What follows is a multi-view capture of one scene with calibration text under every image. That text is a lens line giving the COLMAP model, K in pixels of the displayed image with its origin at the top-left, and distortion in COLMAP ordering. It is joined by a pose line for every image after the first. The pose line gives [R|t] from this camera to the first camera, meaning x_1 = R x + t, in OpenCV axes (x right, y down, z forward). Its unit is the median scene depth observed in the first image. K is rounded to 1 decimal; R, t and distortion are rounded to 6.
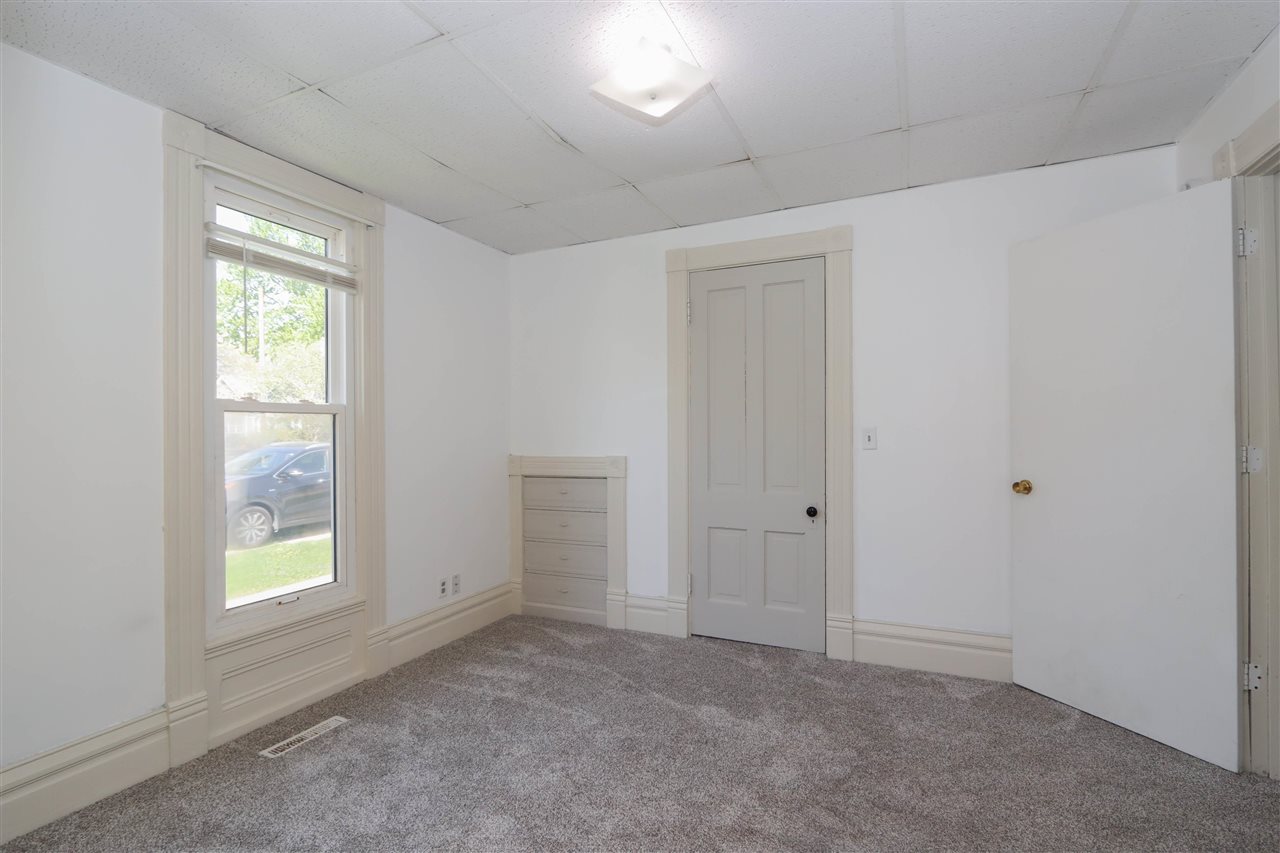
lens RADIAL K [[594.5, 0, 640.0], [0, 594.5, 426.5], [0, 0, 1]] dist [-0.013537, -0.000033]
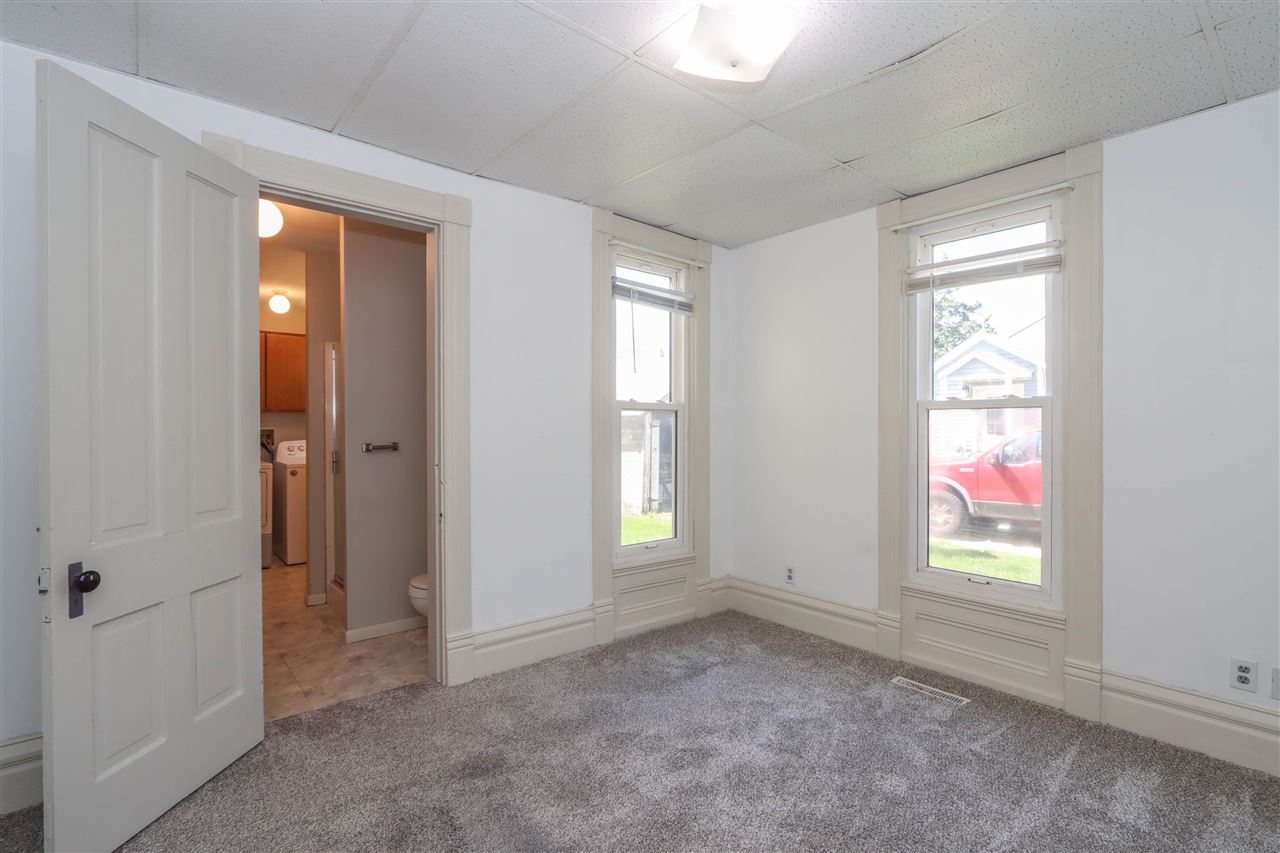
lens RADIAL K [[594.5, 0, 640.0], [0, 594.5, 426.5], [0, 0, 1]] dist [-0.013537, -0.000033]
pose [[-0.418853, 0.012650, -0.907966, 0.648735], [0.011339, 0.999898, 0.008700, -0.006964], [0.907983, -0.006651, -0.418953, 0.886334]]
